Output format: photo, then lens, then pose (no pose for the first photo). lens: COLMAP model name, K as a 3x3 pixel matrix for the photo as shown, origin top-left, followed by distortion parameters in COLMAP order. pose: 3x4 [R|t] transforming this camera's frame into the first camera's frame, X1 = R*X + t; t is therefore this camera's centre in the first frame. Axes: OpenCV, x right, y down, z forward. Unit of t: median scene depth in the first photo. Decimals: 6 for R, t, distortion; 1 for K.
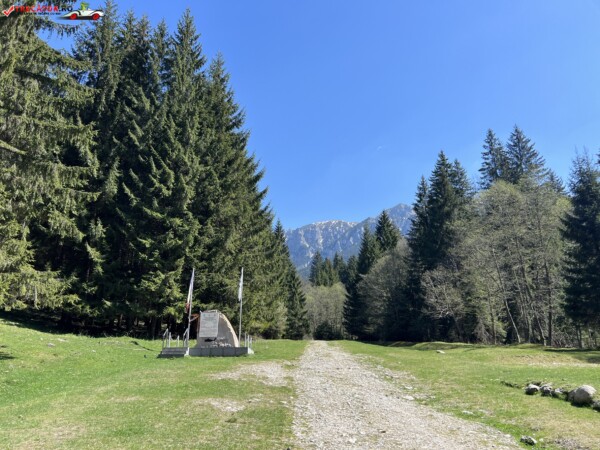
lens RADIAL K [[460.1, 0, 312.7], [0, 460.1, 226.1], [0, 0, 1]] dist [-0.004582, -0.004190]
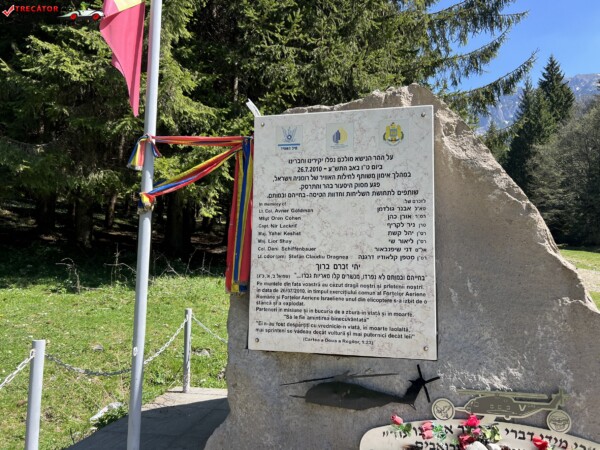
lens RADIAL K [[452.4, 0, 302.3], [0, 452.4, 218.6], [0, 0, 1]] dist [0.031165, -0.041149]
pose [[0.974213, -0.003005, -0.225609, -0.172357], [0.049196, 0.978682, 0.199401, 0.156894], [0.220201, -0.205358, 0.953593, 0.739010]]
